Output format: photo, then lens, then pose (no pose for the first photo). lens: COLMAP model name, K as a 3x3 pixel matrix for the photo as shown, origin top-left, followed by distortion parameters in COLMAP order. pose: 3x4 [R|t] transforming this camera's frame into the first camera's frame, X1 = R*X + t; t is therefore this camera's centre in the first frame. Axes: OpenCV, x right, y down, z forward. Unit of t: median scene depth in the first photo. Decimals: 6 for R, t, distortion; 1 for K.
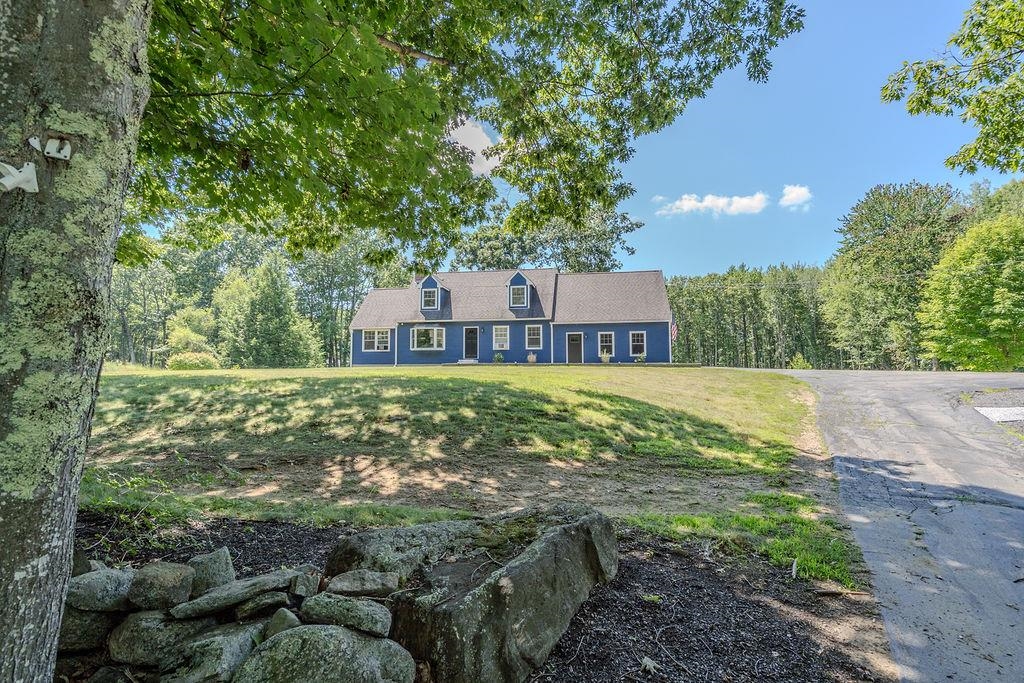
lens RADIAL K [[476.3, 0, 509.9], [0, 476.3, 341.3], [0, 0, 1]] dist [0.002763, 0.000363]
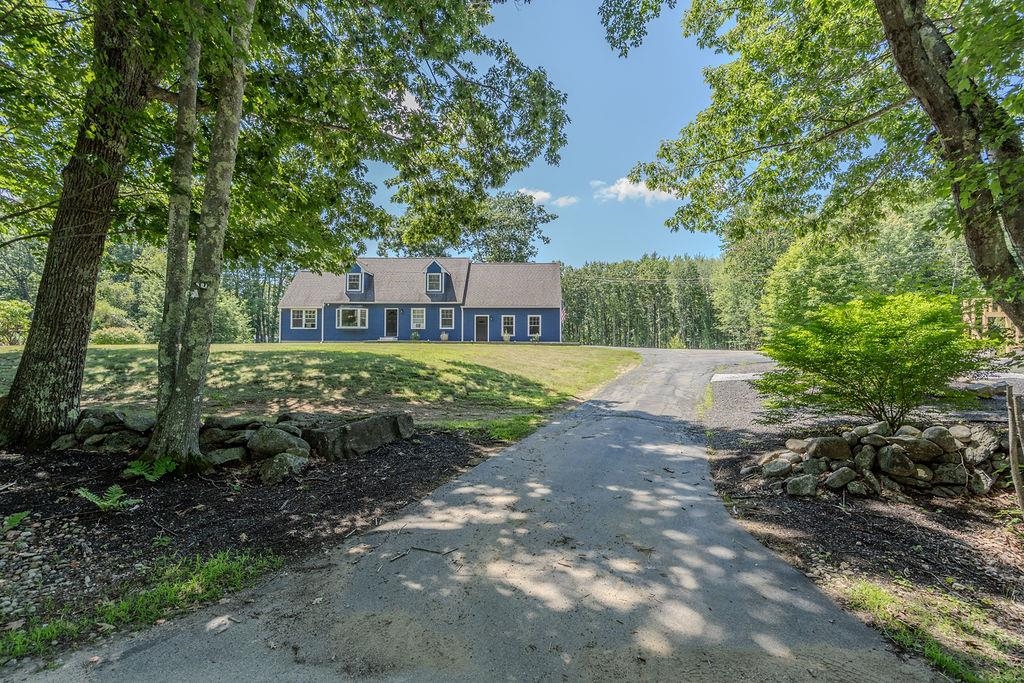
lens RADIAL K [[465.8, 0, 510.4], [0, 465.8, 345.4], [0, 0, 1]] dist [-0.002237, -0.000089]
pose [[0.990054, 0.009066, 0.140398, 0.045526], [-0.016976, 0.998329, 0.055242, -0.008977], [-0.139662, -0.057076, 0.988553, -0.146833]]
